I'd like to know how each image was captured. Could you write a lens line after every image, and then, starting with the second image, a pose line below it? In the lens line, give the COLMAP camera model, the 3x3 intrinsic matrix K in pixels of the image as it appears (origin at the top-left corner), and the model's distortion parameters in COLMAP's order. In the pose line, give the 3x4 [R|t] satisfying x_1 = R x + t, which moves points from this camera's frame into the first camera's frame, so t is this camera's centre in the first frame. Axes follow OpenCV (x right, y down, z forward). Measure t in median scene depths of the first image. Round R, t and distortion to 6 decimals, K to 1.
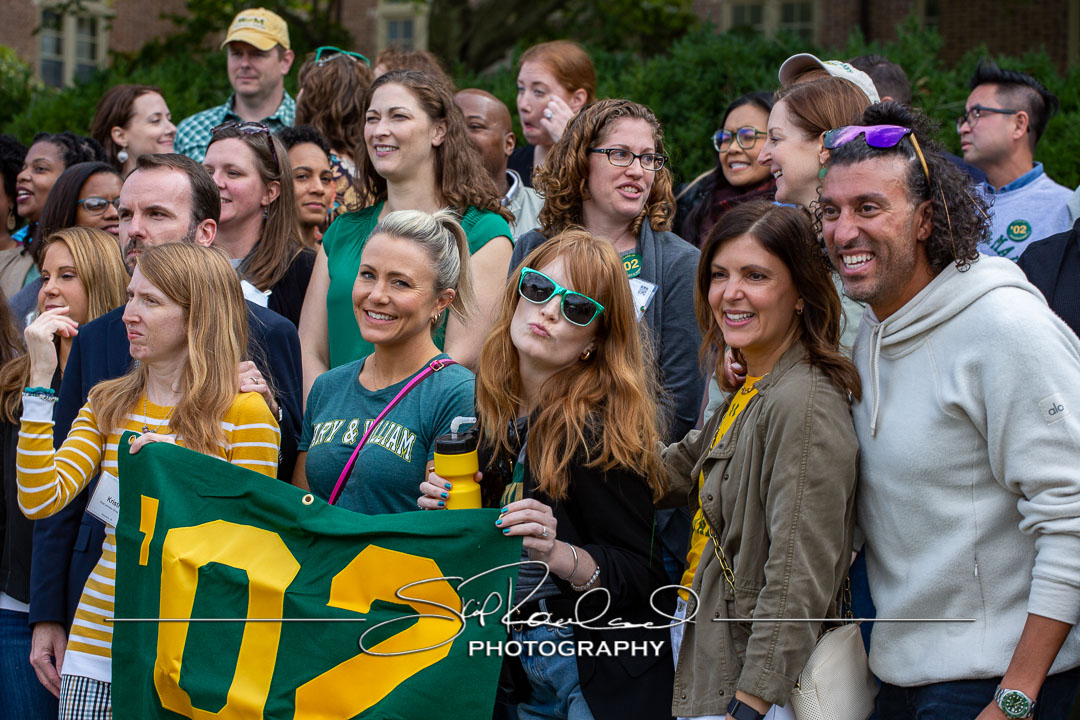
lens RADIAL K [[2923.0, 0, 540.0], [0, 2923.0, 360.0], [0, 0, 1]] dist [-1.625265, -0.581798]
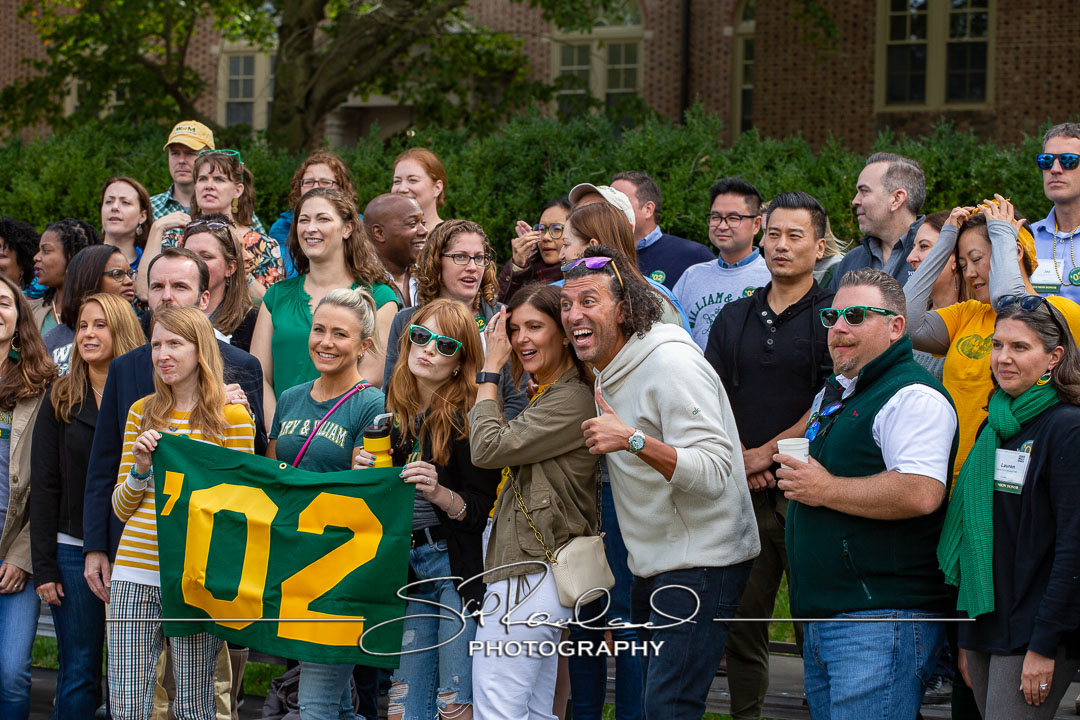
lens RADIAL K [[3048.5, 0, 540.0], [0, 3048.5, 360.0], [0, 0, 1]] dist [-3.245381, -0.141347]
pose [[0.998250, -0.010175, 0.058245, -0.030455], [0.010657, 0.999912, -0.007963, 0.002159], [-0.058158, 0.008570, 0.998271, -0.620687]]
